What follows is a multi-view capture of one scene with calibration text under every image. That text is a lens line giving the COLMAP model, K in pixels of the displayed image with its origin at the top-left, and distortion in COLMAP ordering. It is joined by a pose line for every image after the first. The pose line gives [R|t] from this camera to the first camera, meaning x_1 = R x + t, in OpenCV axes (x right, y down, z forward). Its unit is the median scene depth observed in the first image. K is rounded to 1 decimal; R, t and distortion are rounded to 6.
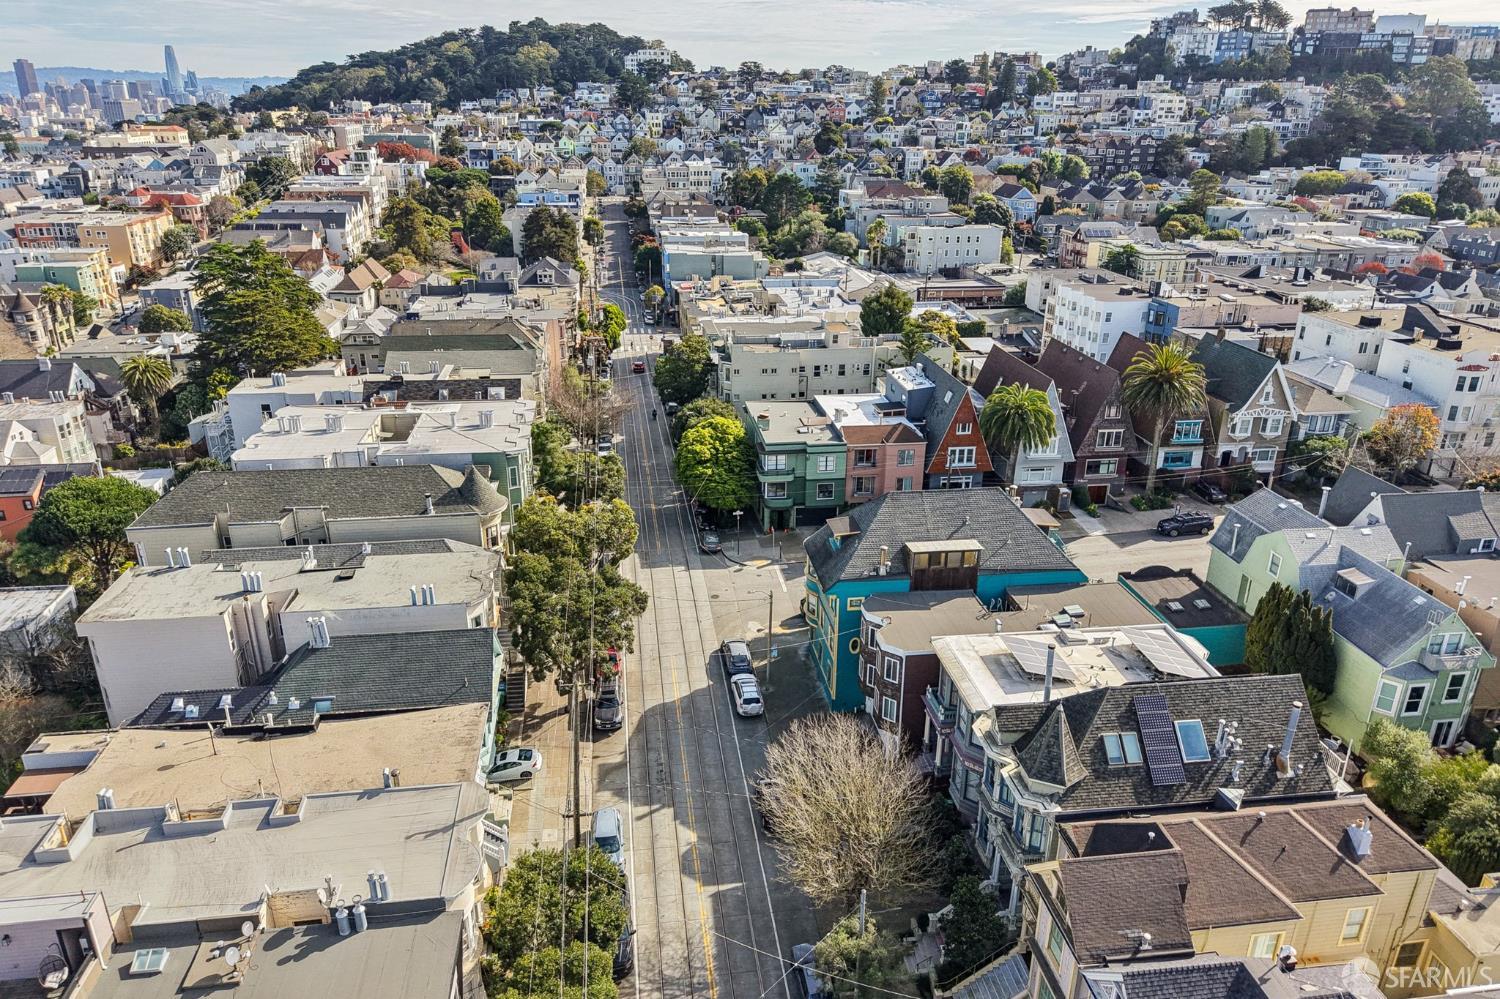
lens RADIAL K [[1007.8, 0, 750.3], [0, 1007.8, 499.2], [0, 0, 1]] dist [0.009701, -0.002429]
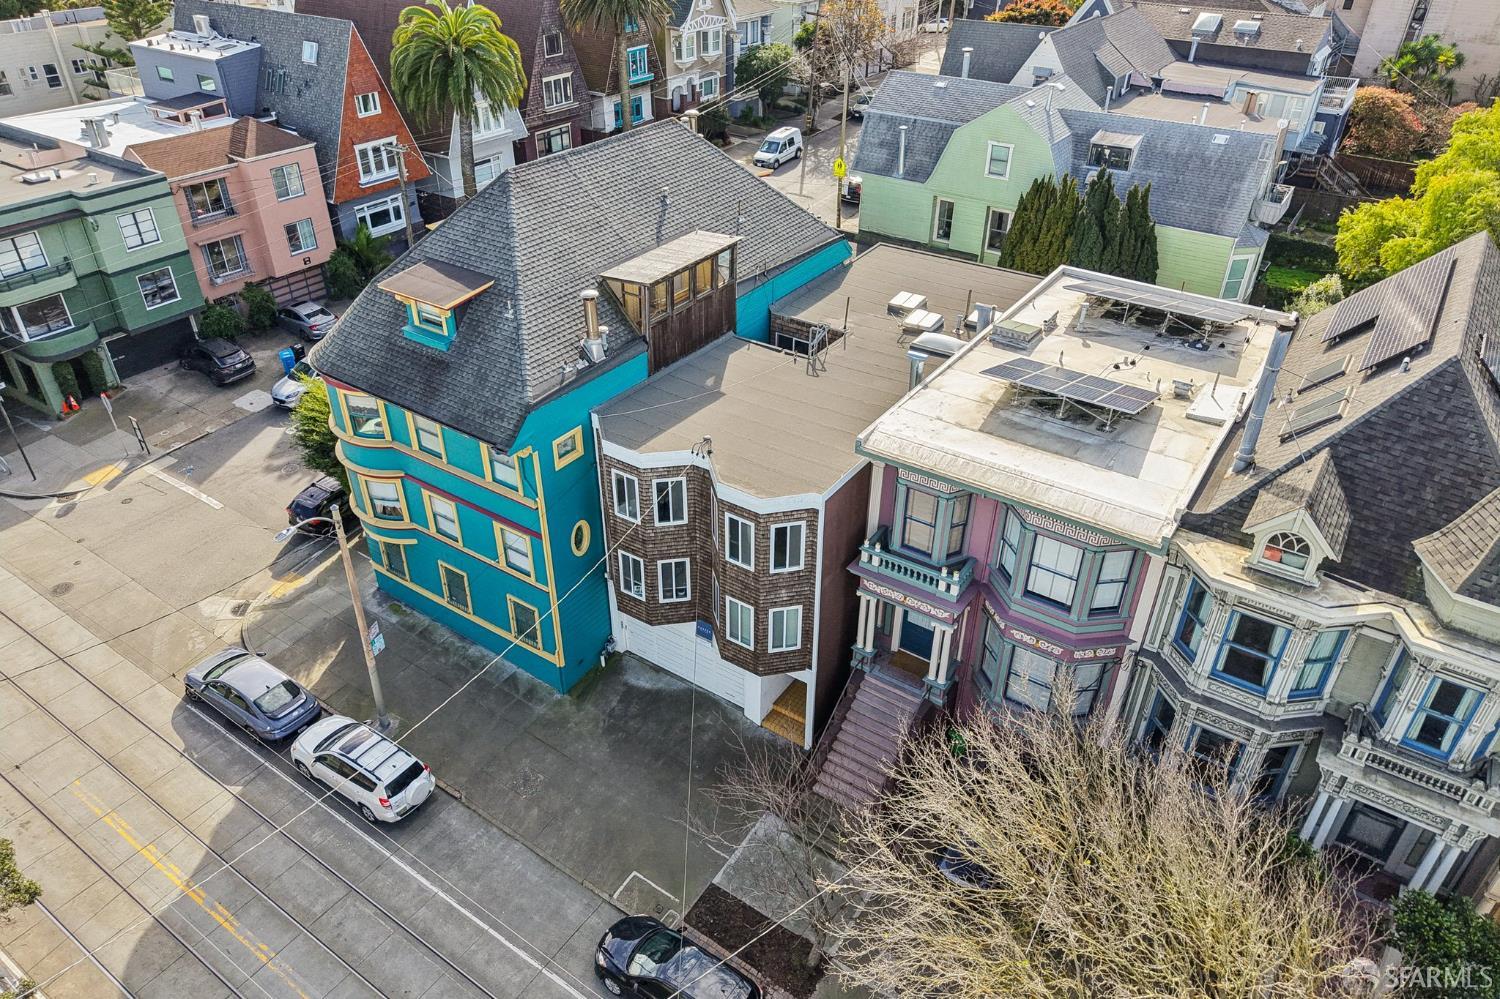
lens RADIAL K [[1007.8, 0, 751.9], [0, 1007.8, 501.3], [0, 0, 1]] dist [0.009701, -0.002429]
pose [[0.670827, -0.415965, 0.613975, -0.077412], [0.272373, 0.908221, 0.317721, 0.008509], [-0.689786, -0.045906, 0.722557, 0.456240]]
